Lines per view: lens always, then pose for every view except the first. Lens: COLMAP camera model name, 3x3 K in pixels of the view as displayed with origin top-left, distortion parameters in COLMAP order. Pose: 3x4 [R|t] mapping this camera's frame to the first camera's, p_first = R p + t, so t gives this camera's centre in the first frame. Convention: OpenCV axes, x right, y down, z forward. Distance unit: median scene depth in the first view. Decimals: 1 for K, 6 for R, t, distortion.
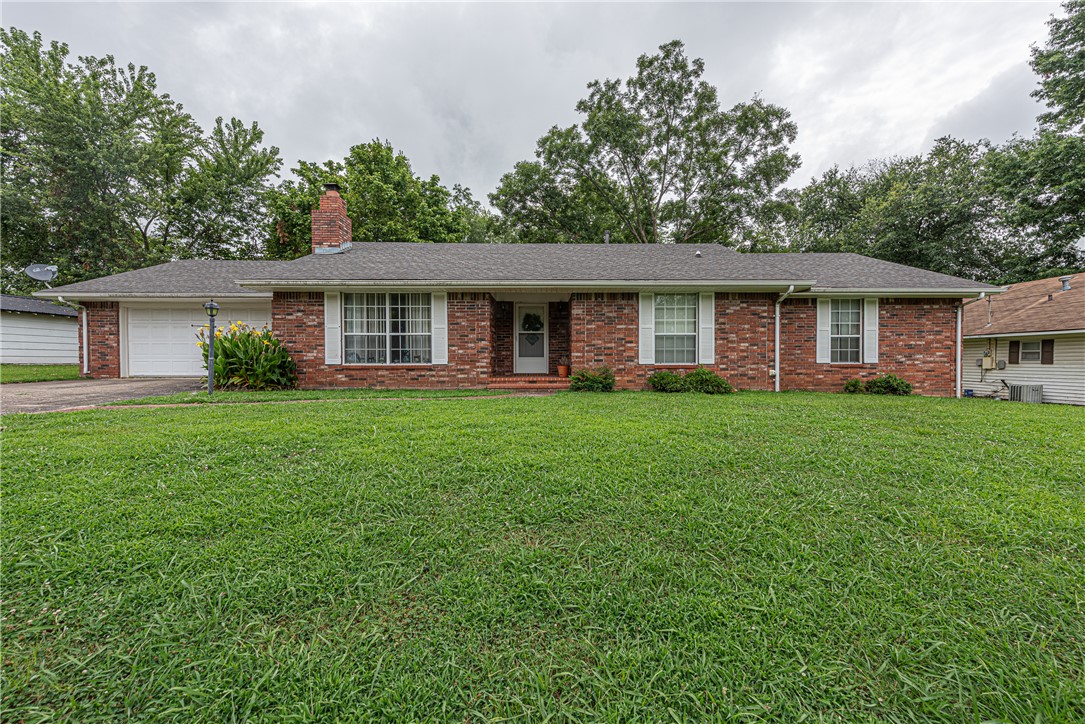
lens RADIAL K [[430.2, 0, 542.4], [0, 430.2, 364.5], [0, 0, 1]] dist [0.003643, -0.000134]
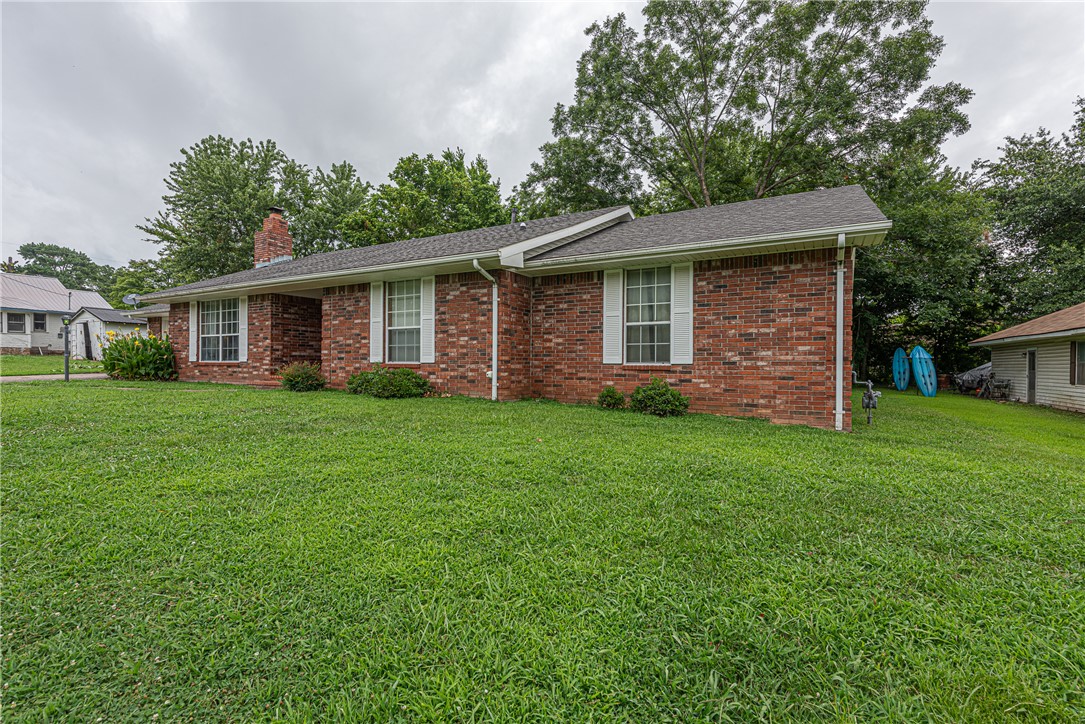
lens RADIAL K [[487.5, 0, 550.8], [0, 487.5, 366.2], [0, 0, 1]] dist [0.002027, -0.000166]
pose [[0.869858, 0.009447, -0.493212, 1.047569], [-0.012929, 0.999910, -0.003650, 0.005508], [0.493133, 0.009552, 0.869902, 0.302369]]
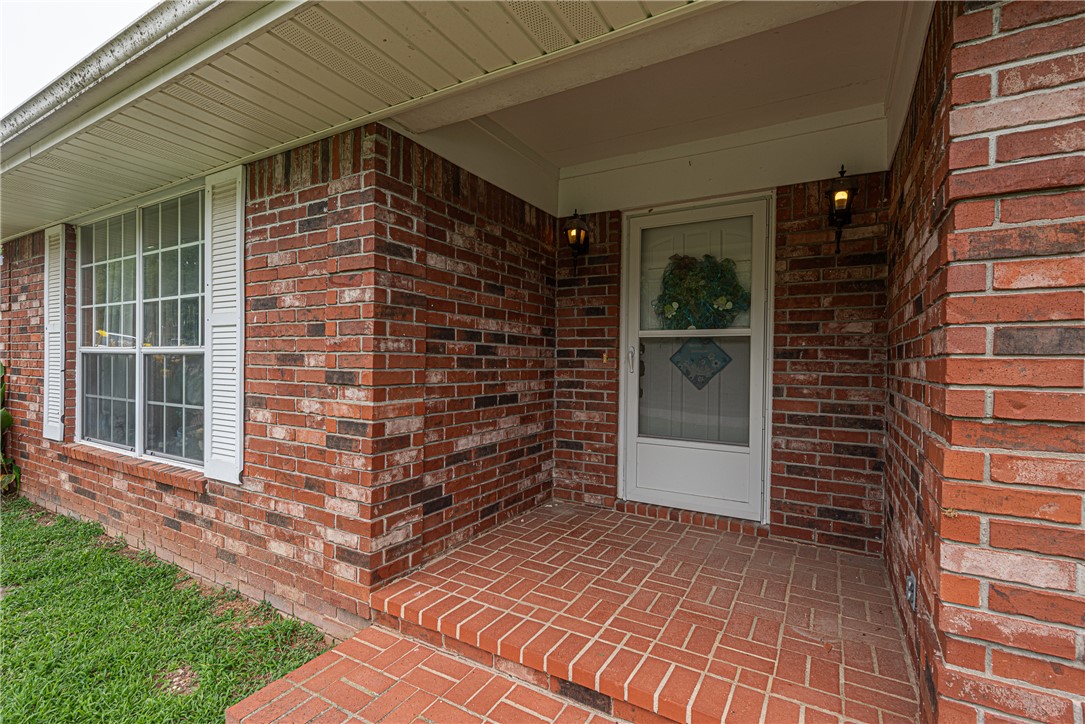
lens RADIAL K [[487.5, 0, 546.5], [0, 487.5, 366.4], [0, 0, 1]] dist [0.002027, -0.000166]
pose [[0.864640, 0.016978, -0.502105, 0.044571], [-0.018351, 0.999829, 0.002207, -0.065449], [0.502057, 0.007306, 0.864804, 0.851422]]
